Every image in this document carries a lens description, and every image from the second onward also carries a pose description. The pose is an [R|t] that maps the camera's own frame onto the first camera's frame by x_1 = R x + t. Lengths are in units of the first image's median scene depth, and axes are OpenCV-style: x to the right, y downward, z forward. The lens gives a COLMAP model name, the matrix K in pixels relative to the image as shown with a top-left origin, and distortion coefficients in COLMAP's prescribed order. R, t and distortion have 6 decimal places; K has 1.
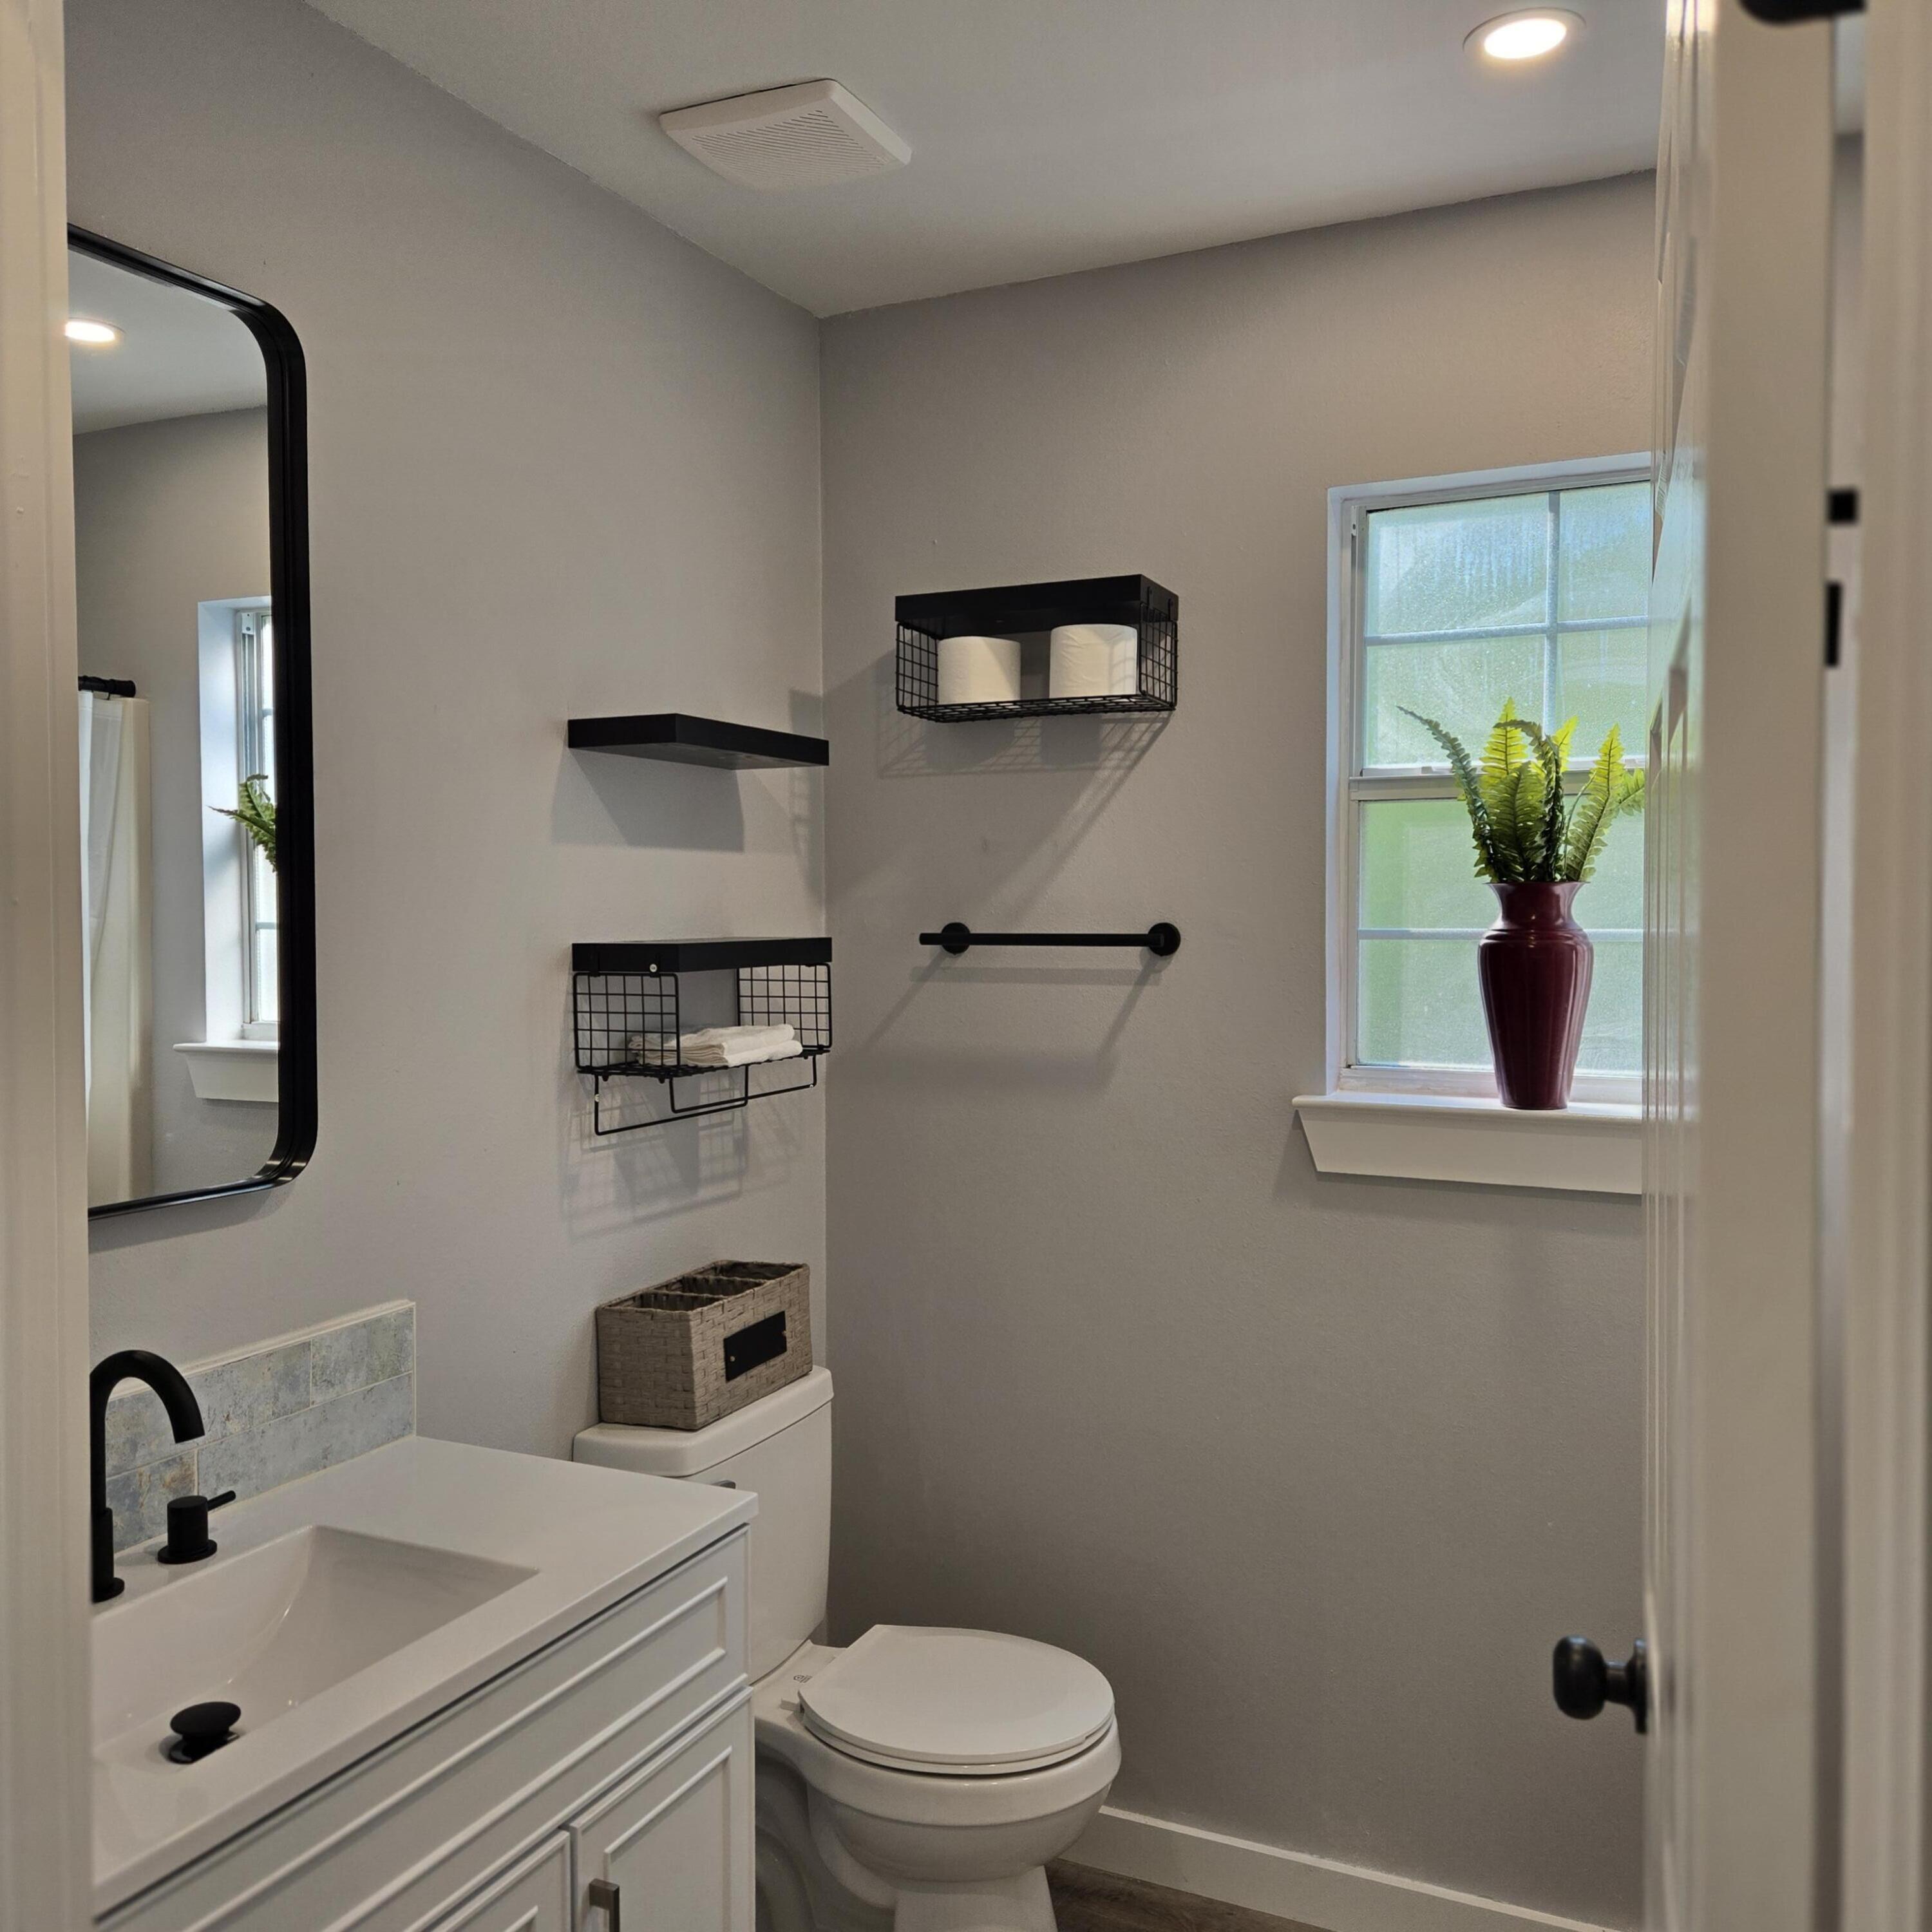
lens RADIAL K [[1723.8, 0, 962.6], [0, 1723.8, 962.9], [0, 0, 1]] dist [0.087639, -0.079442]
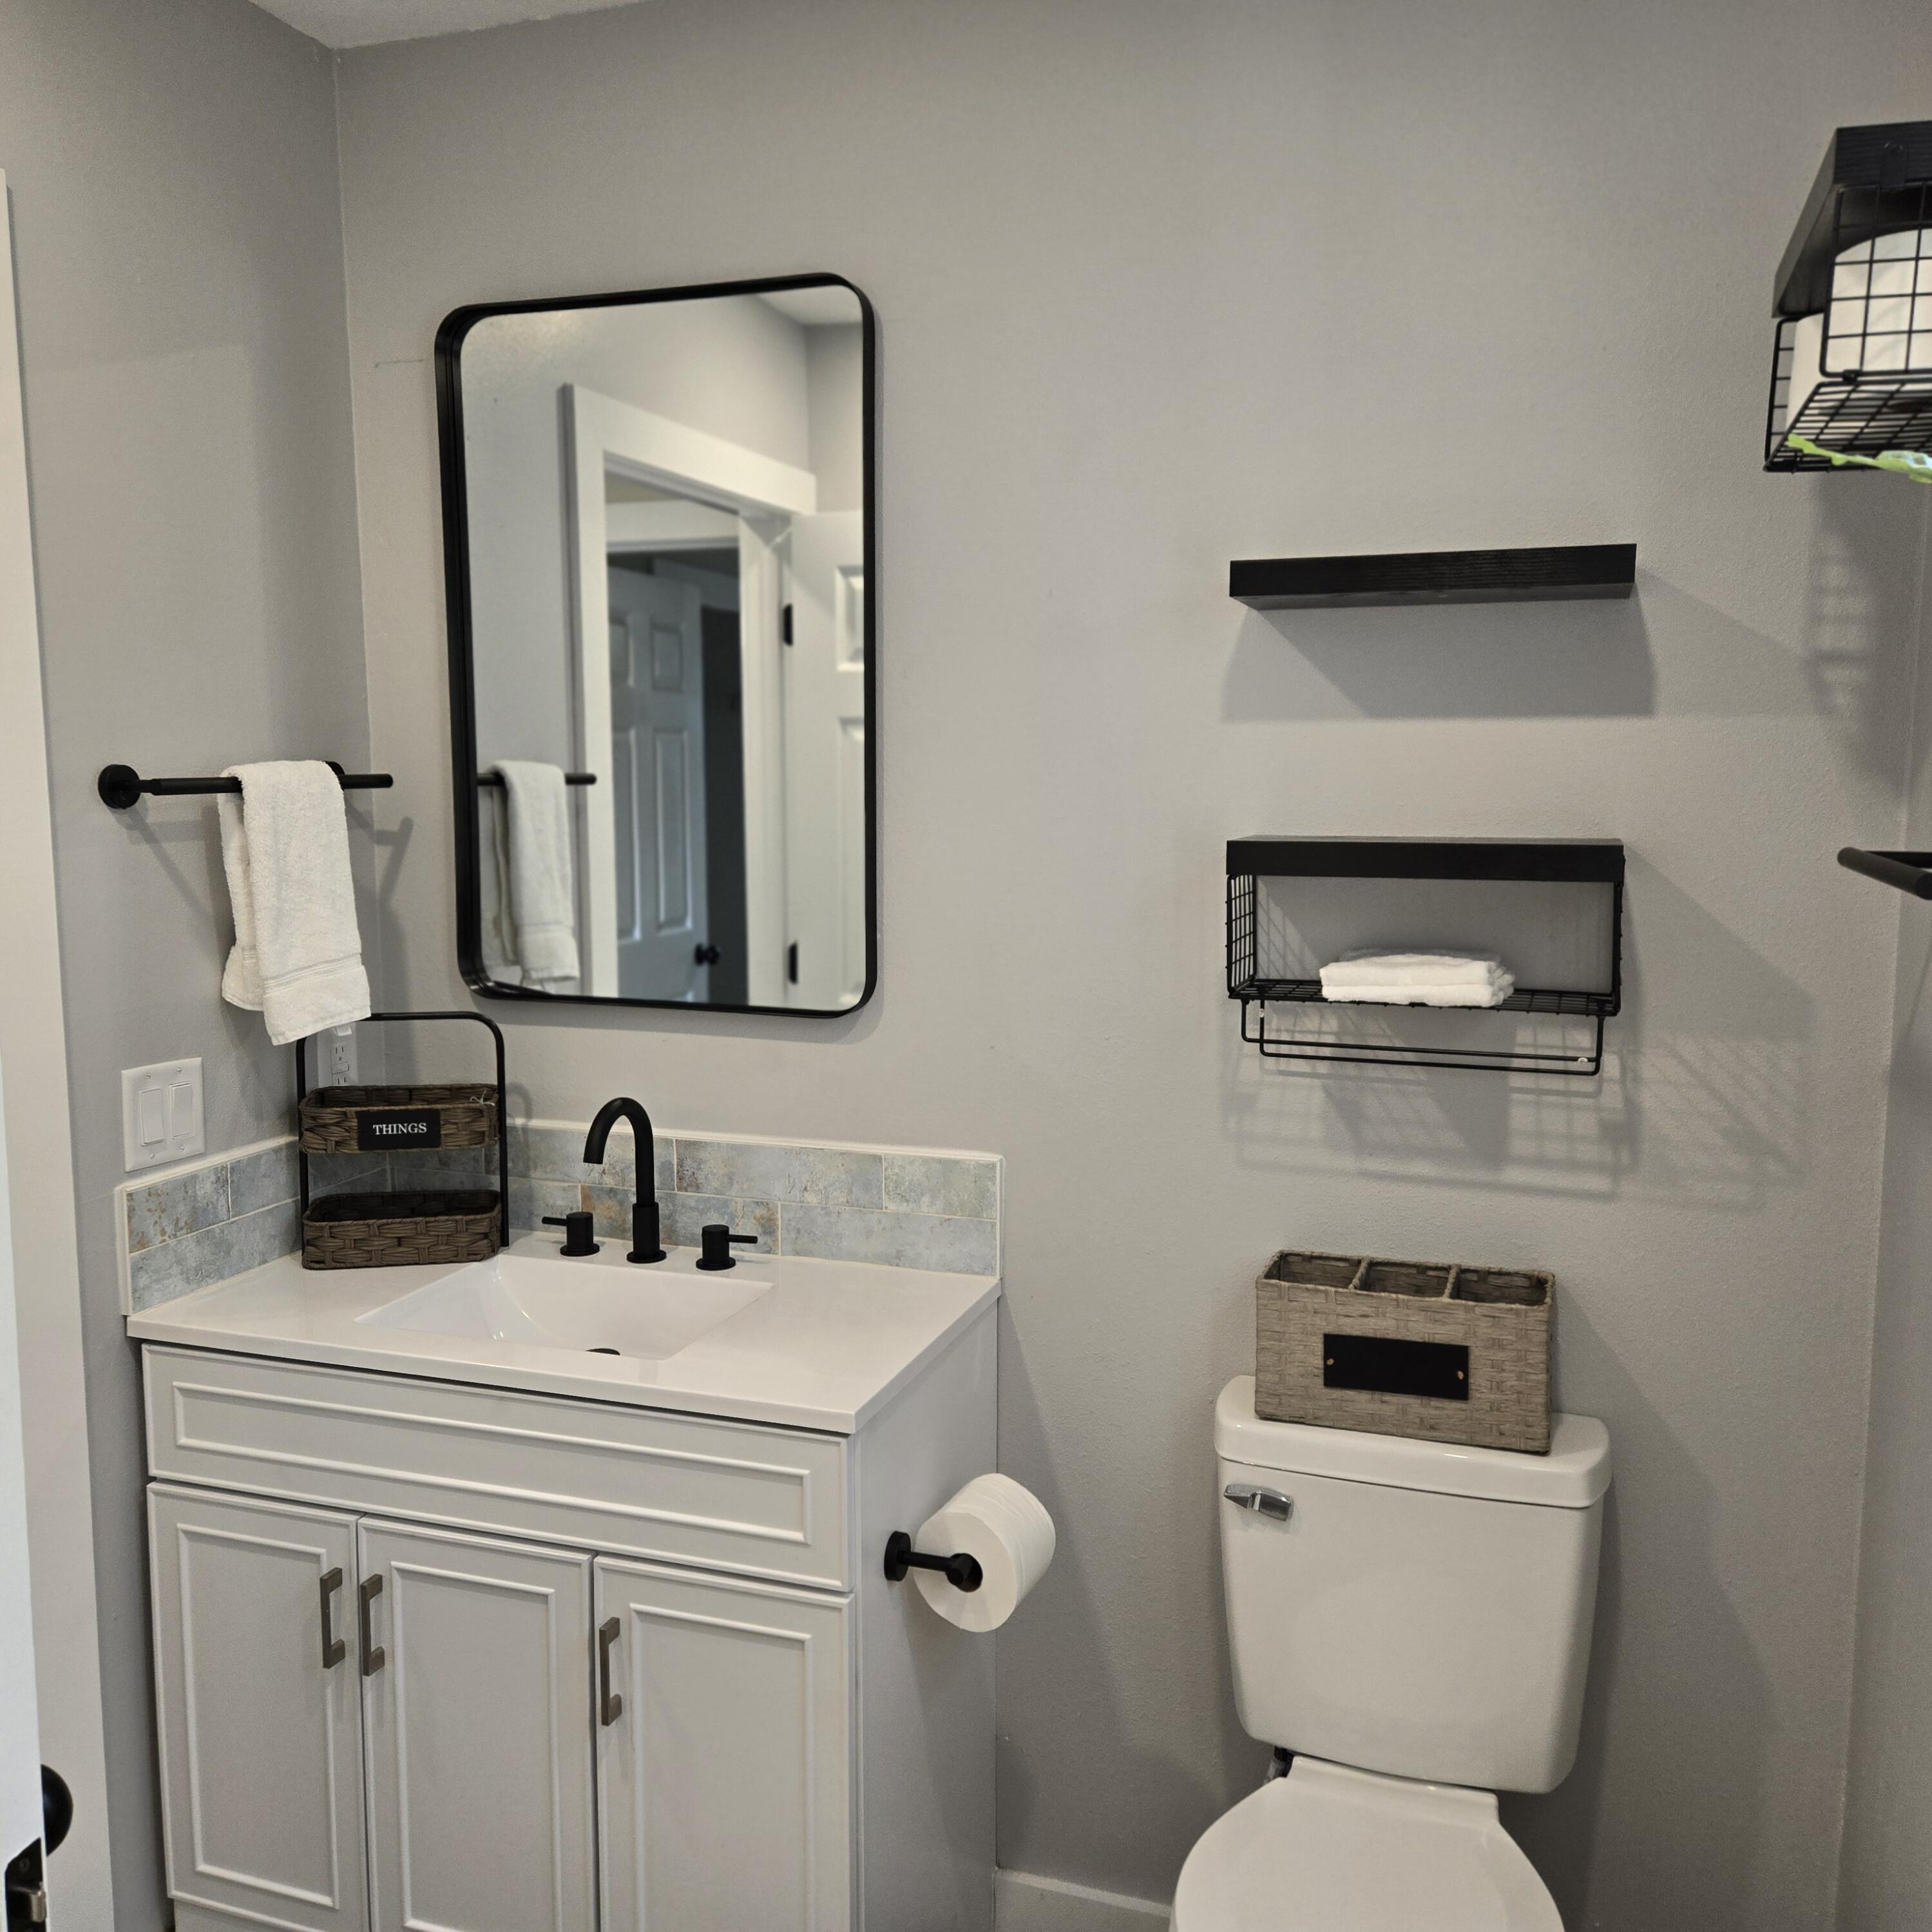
lens RADIAL K [[1723.8, 0, 960.7], [0, 1723.8, 968.8], [0, 0, 1]] dist [0.087639, -0.079442]
pose [[0.092995, 0.119453, -0.988475, 0.625607], [-0.036431, 0.992521, 0.116514, -0.040106], [0.995000, 0.025176, 0.096652, 0.747023]]
